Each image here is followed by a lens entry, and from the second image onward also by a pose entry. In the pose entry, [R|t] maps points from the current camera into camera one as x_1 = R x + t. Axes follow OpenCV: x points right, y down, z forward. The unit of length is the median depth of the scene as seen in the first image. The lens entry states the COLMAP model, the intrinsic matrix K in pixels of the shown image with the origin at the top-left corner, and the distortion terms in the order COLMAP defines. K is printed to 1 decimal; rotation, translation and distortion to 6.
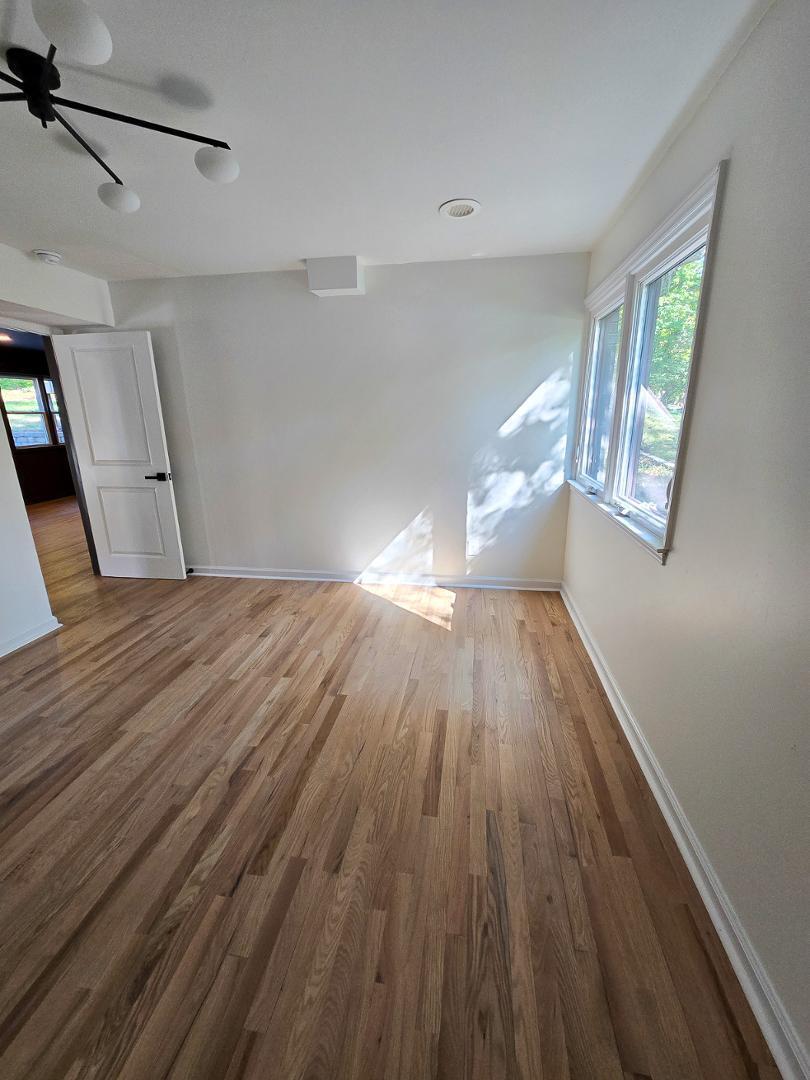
lens RADIAL K [[441.8, 0, 411.9], [0, 441.8, 537.7], [0, 0, 1]] dist [-0.002850, 0.000176]
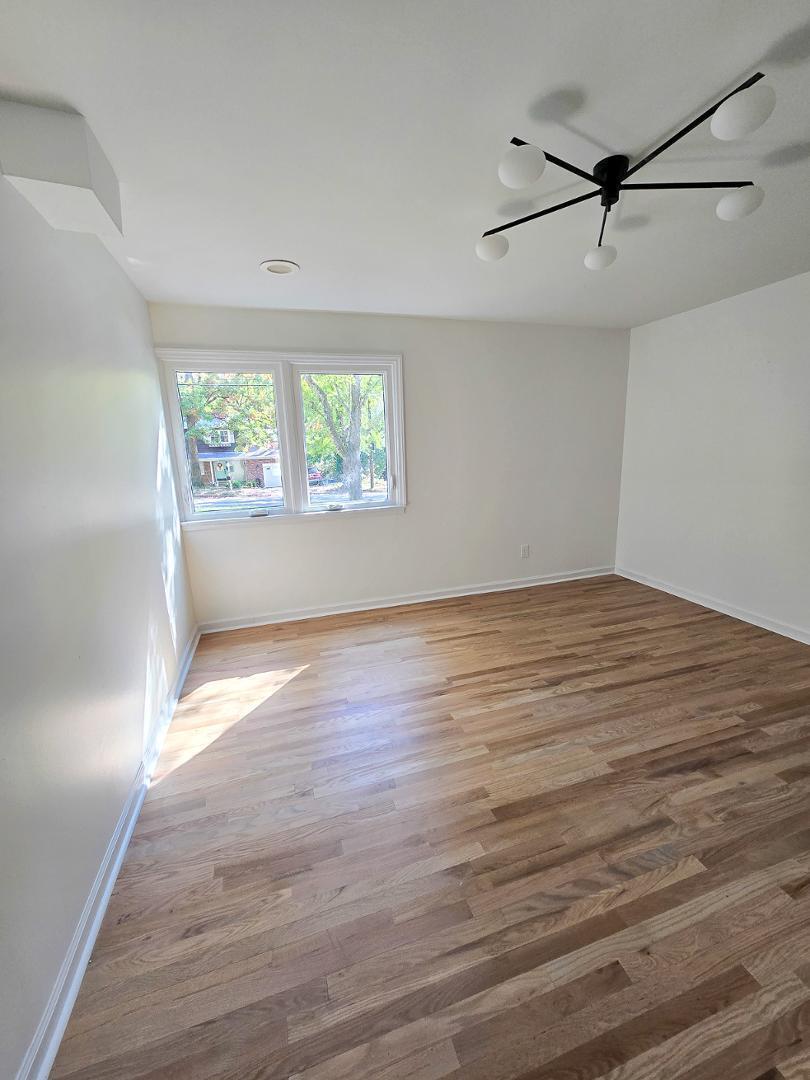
lens RADIAL K [[441.8, 0, 410.7], [0, 441.8, 539.3], [0, 0, 1]] dist [-0.002850, 0.000176]
pose [[-0.432356, -0.167311, 0.886045, -1.276186], [0.284985, 0.906912, 0.310313, -0.439363], [-0.855484, 0.386675, -0.344427, 1.562558]]
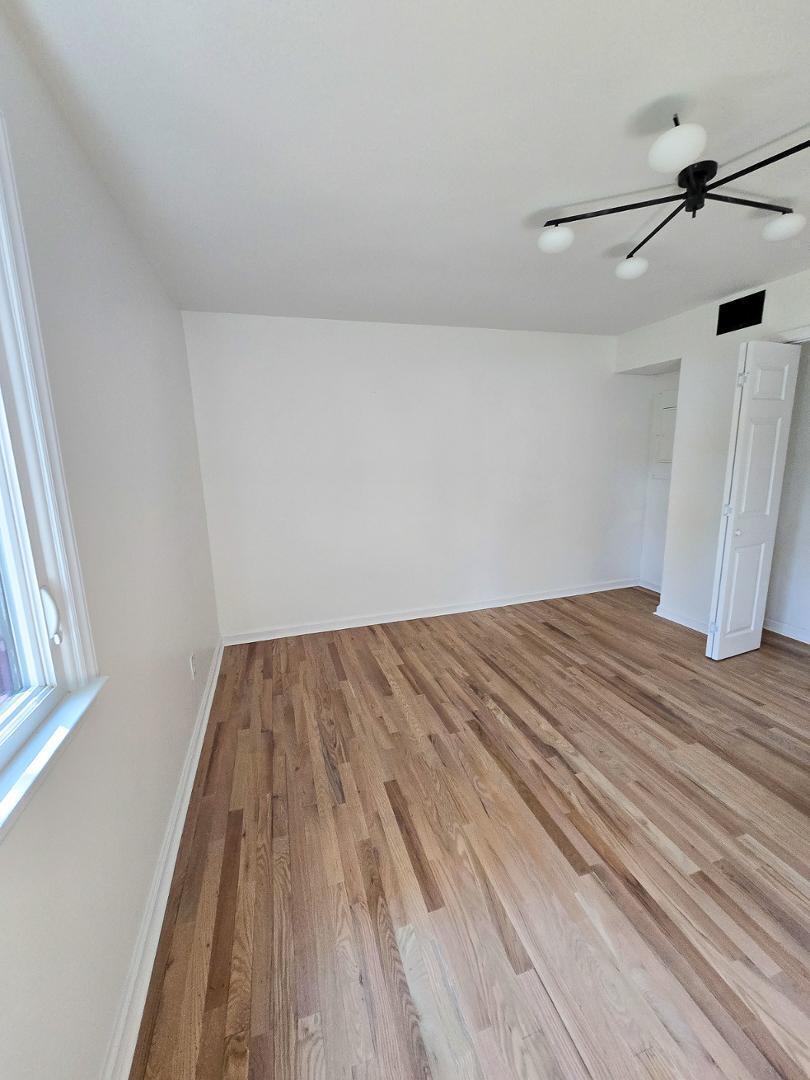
lens RADIAL K [[441.8, 0, 406.9], [0, 441.8, 539.2], [0, 0, 1]] dist [-0.002850, 0.000176]
pose [[-0.904264, 0.120539, -0.409606, 0.339522], [-0.077590, 0.896961, 0.435249, -0.414188], [0.419865, 0.425361, -0.801737, 1.398116]]
